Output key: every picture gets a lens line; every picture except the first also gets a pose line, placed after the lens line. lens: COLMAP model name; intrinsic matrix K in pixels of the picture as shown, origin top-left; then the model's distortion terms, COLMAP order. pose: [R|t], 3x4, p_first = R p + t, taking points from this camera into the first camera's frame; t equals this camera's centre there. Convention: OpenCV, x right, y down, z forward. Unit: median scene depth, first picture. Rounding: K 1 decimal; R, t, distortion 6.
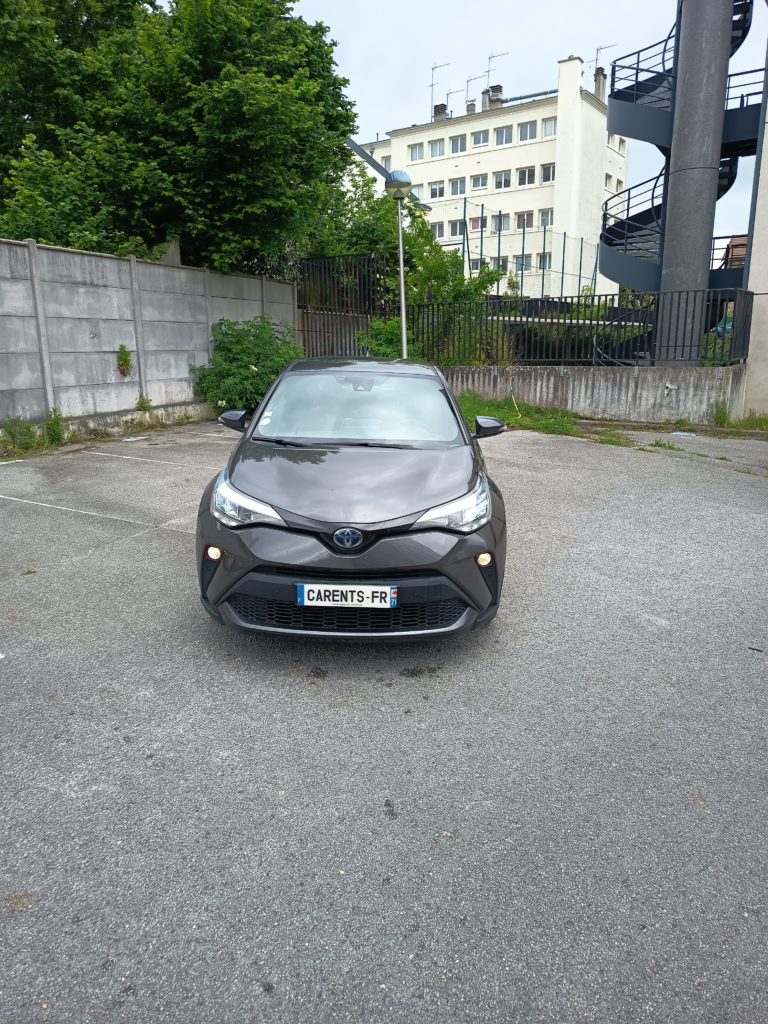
lens RADIAL K [[710.7, 0, 383.4], [0, 710.7, 509.3], [0, 0, 1]] dist [0.047254, -0.043798]
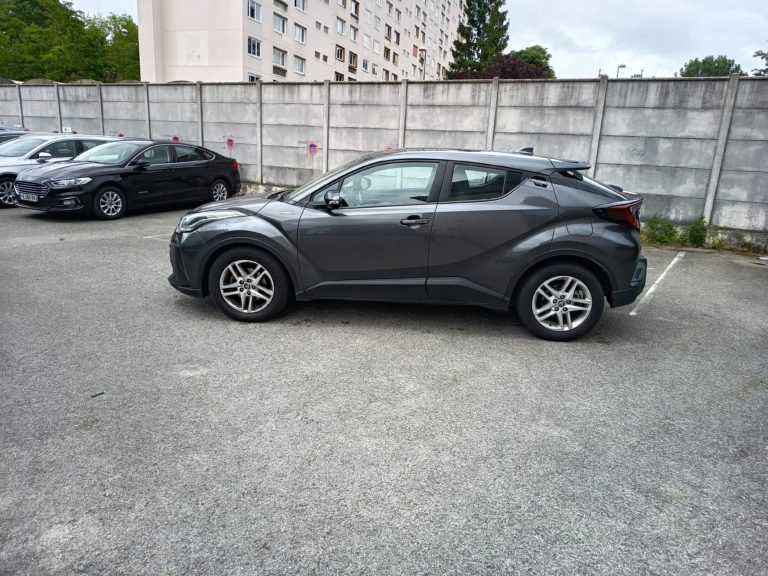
lens RADIAL K [[531.6, 0, 377.4], [0, 531.6, 289.1], [0, 0, 1]] dist [0.049317, -0.053232]
pose [[-0.090713, 0.241397, -0.966177, 0.434678], [-0.279983, 0.924864, 0.257362, -0.097355], [0.955709, 0.293860, -0.016310, 0.487533]]
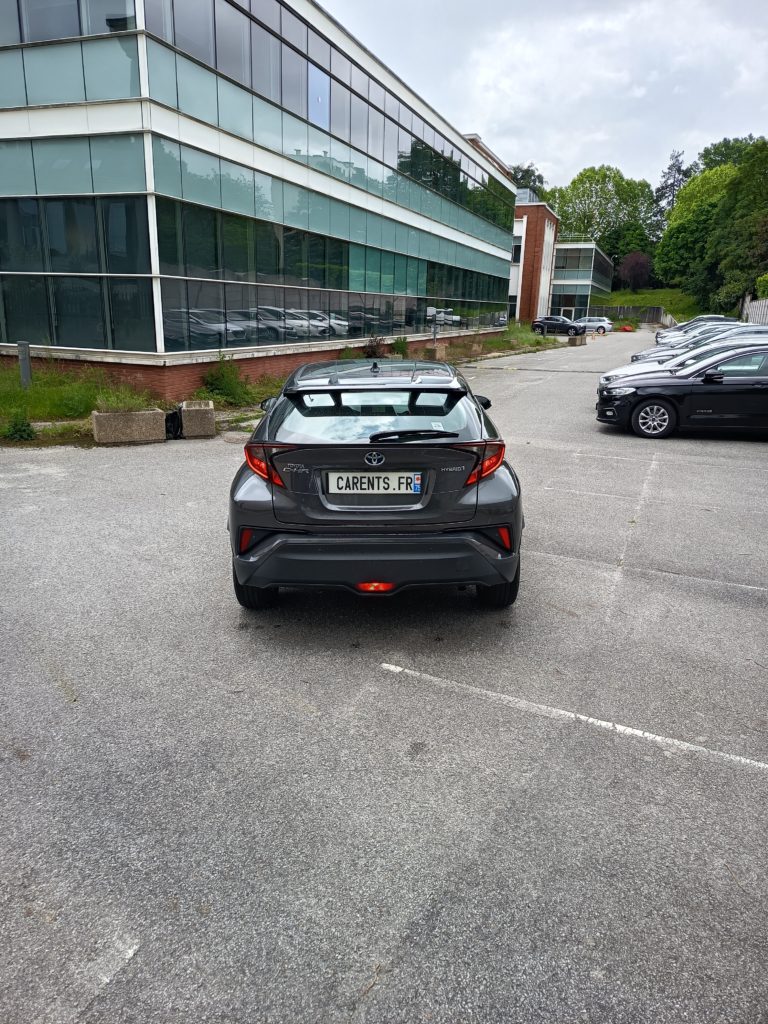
lens RADIAL K [[708.4, 0, 386.8], [0, 708.4, 513.2], [0, 0, 1]] dist [0.052029, -0.056504]
pose [[-0.999814, -0.015654, -0.011293, -0.016222], [-0.019177, 0.872142, 0.488877, -0.244629], [0.002196, 0.489003, -0.872279, 0.947043]]
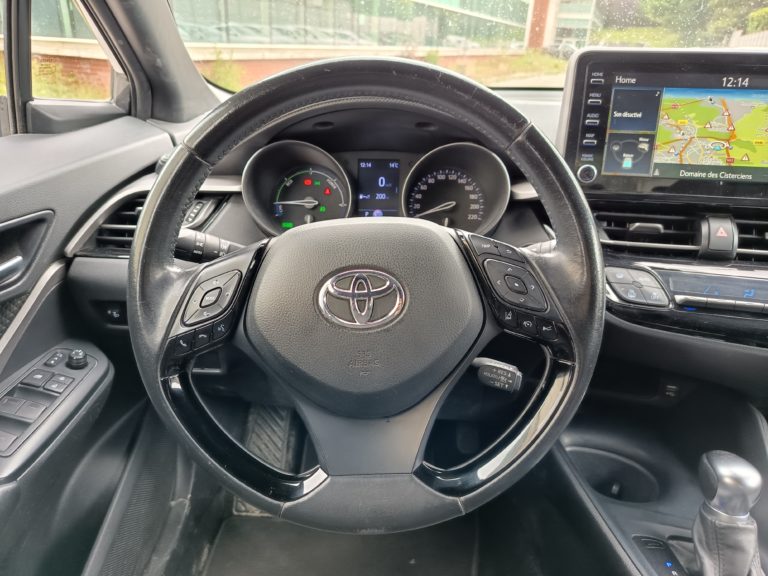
lens RADIAL K [[540.3, 0, 380.4], [0, 540.3, 286.3], [0, 0, 1]] dist [0.026493, -0.037231]
pose [[-0.998576, -0.049628, 0.019594, 0.013037], [-0.027510, 0.793547, 0.607887, -0.065972], [-0.045717, 0.606482, -0.793782, 0.477790]]
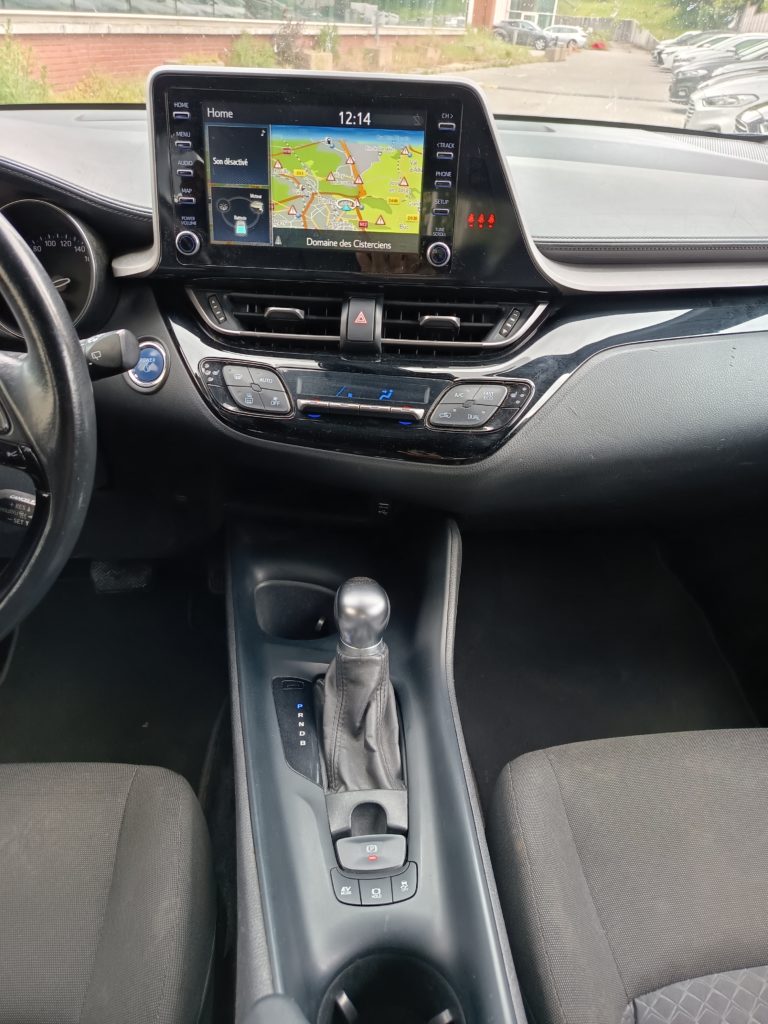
lens RADIAL K [[712.5, 0, 379.6], [0, 712.5, 508.0], [0, 0, 1]] dist [0.025224, -0.029245]
pose [[-0.993685, 0.002521, -0.112180, -0.012521], [-0.081430, 0.671630, 0.736398, -0.070322], [0.077200, 0.740882, -0.667183, 0.479964]]
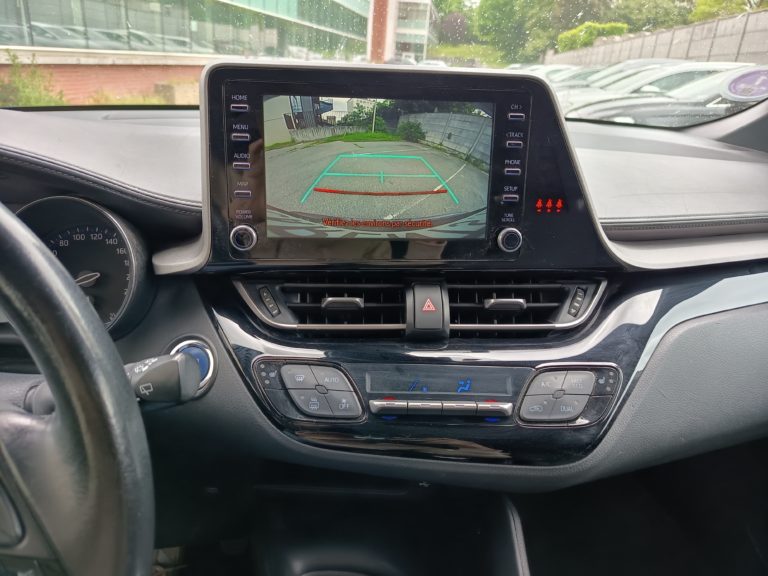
lens RADIAL K [[536.4, 0, 380.7], [0, 536.4, 288.2], [0, 0, 1]] dist [0.045613, -0.057948]
pose [[-0.973754, 0.025532, -0.226165, -0.005333], [-0.113615, 0.806498, 0.580218, -0.062945], [0.197216, 0.590686, -0.782430, 0.461828]]
